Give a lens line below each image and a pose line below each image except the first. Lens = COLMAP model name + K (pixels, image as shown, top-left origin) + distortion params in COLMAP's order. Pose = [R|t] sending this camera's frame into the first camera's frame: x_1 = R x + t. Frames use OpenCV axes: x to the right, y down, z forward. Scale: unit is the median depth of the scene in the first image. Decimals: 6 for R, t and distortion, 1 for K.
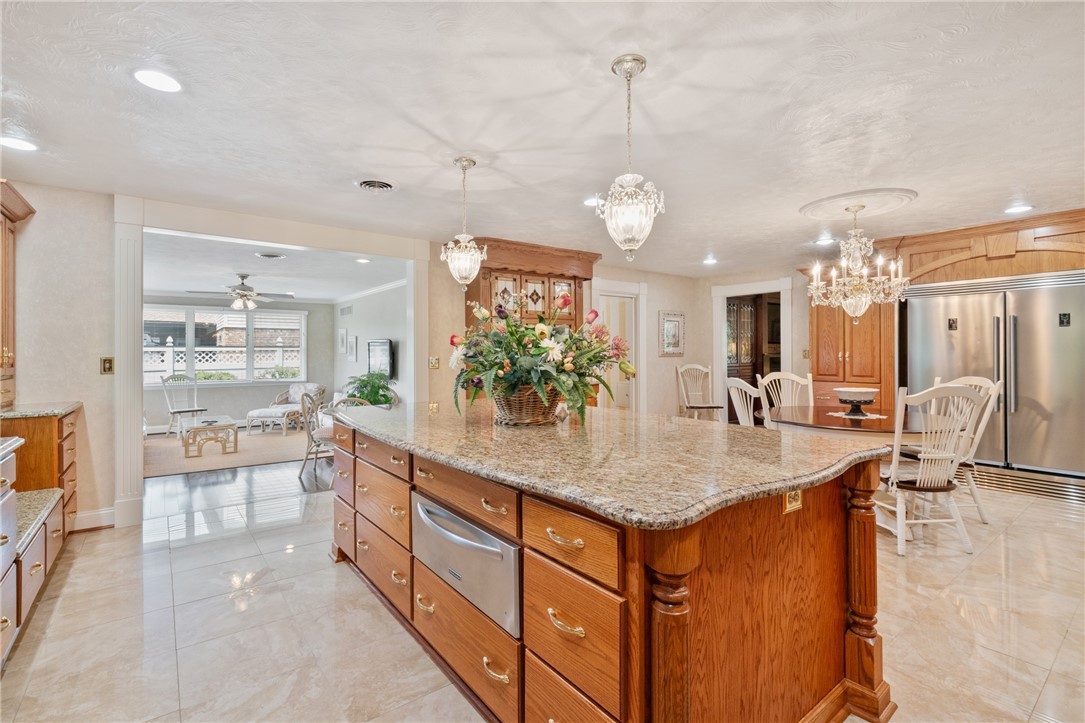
lens RADIAL K [[497.3, 0, 538.6], [0, 497.3, 352.9], [0, 0, 1]] dist [-0.001512, 0.002586]
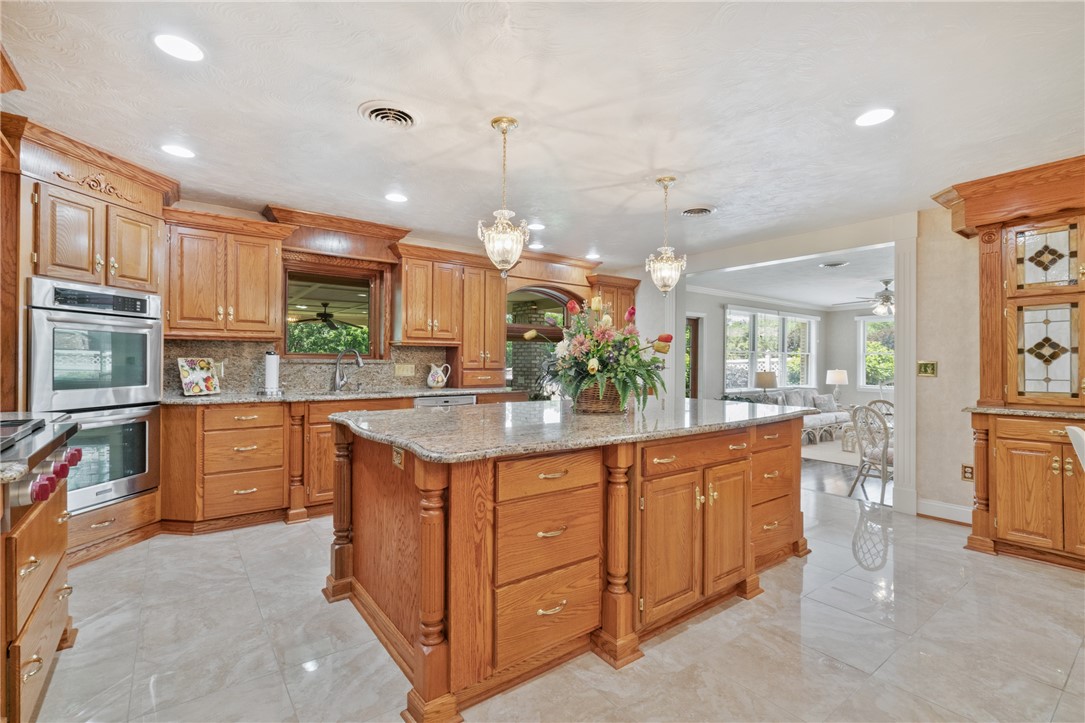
lens RADIAL K [[497.3, 0, 538.0], [0, 497.3, 361.5], [0, 0, 1]] dist [-0.001512, 0.002586]
pose [[-0.011934, 0.006339, -0.999909, 0.514811], [-0.007548, 0.999951, 0.006429, 0.006125], [0.999900, 0.007624, -0.011886, 0.391829]]
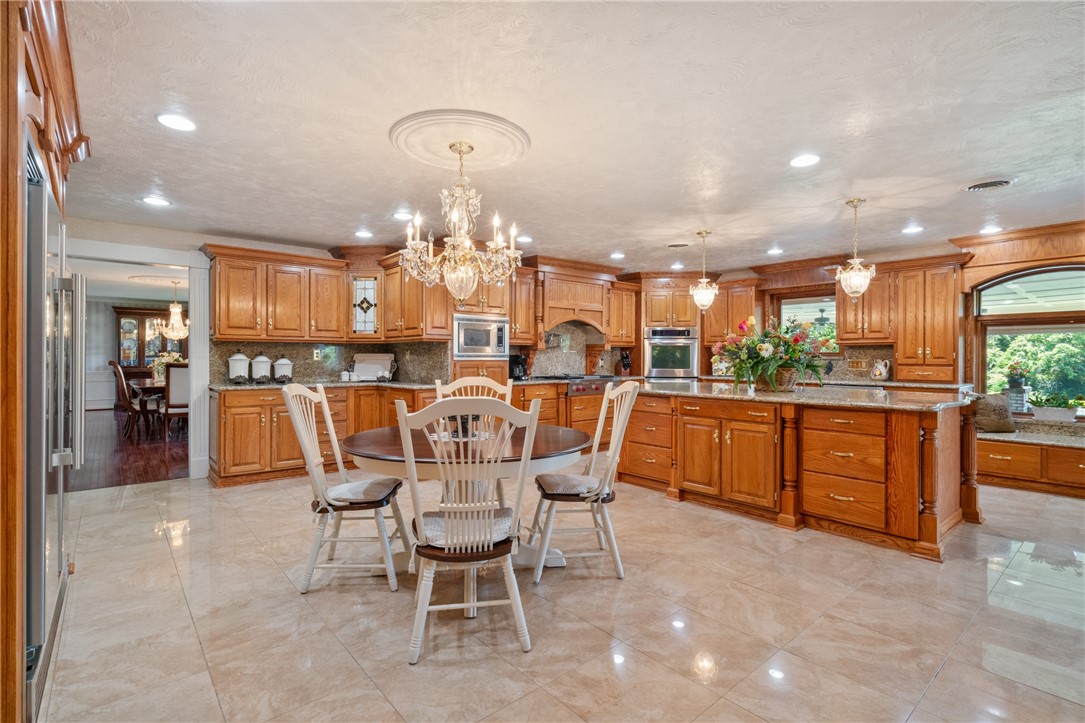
lens RADIAL K [[511.7, 0, 541.7], [0, 511.7, 359.2], [0, 0, 1]] dist [0.006529, 0.000218]
pose [[-0.998896, 0.006329, -0.046553, 0.388498], [0.006053, 0.999963, 0.006087, 0.005346], [0.046589, 0.005799, -0.998897, 1.225657]]
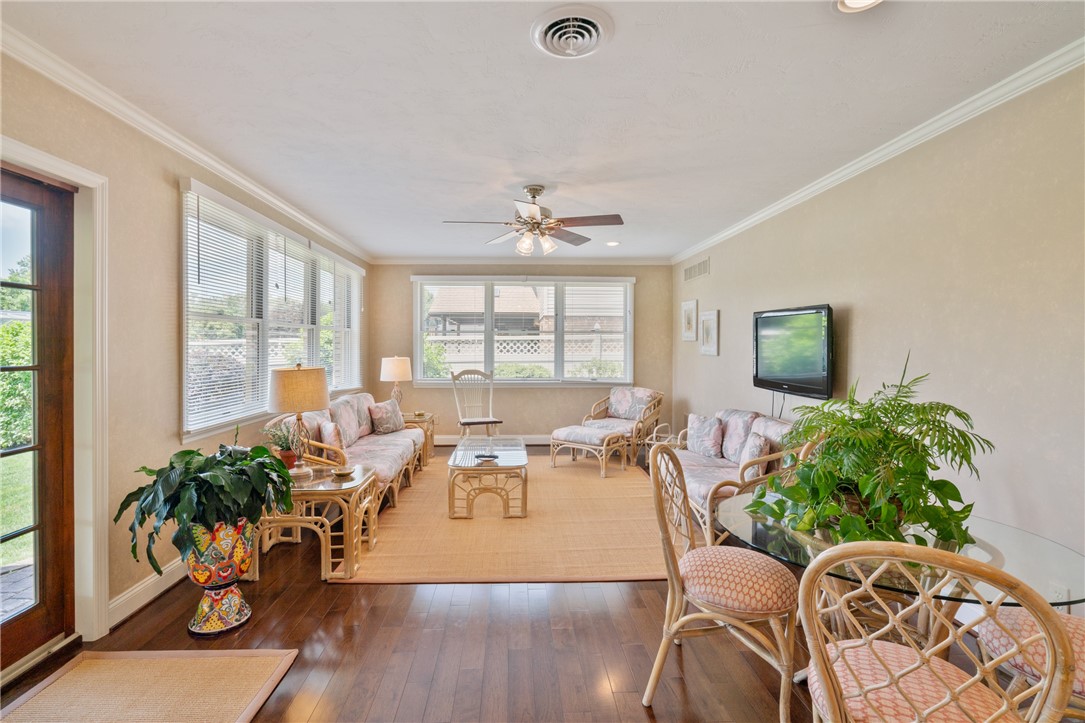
lens RADIAL K [[497.3, 0, 538.5], [0, 497.3, 358.2], [0, 0, 1]] dist [-0.001512, 0.002586]
pose [[0.825375, 0.017509, -0.564314, -0.366403], [-0.002305, 0.999615, 0.027644, 0.009929], [0.564581, -0.021516, 0.825097, 0.710580]]
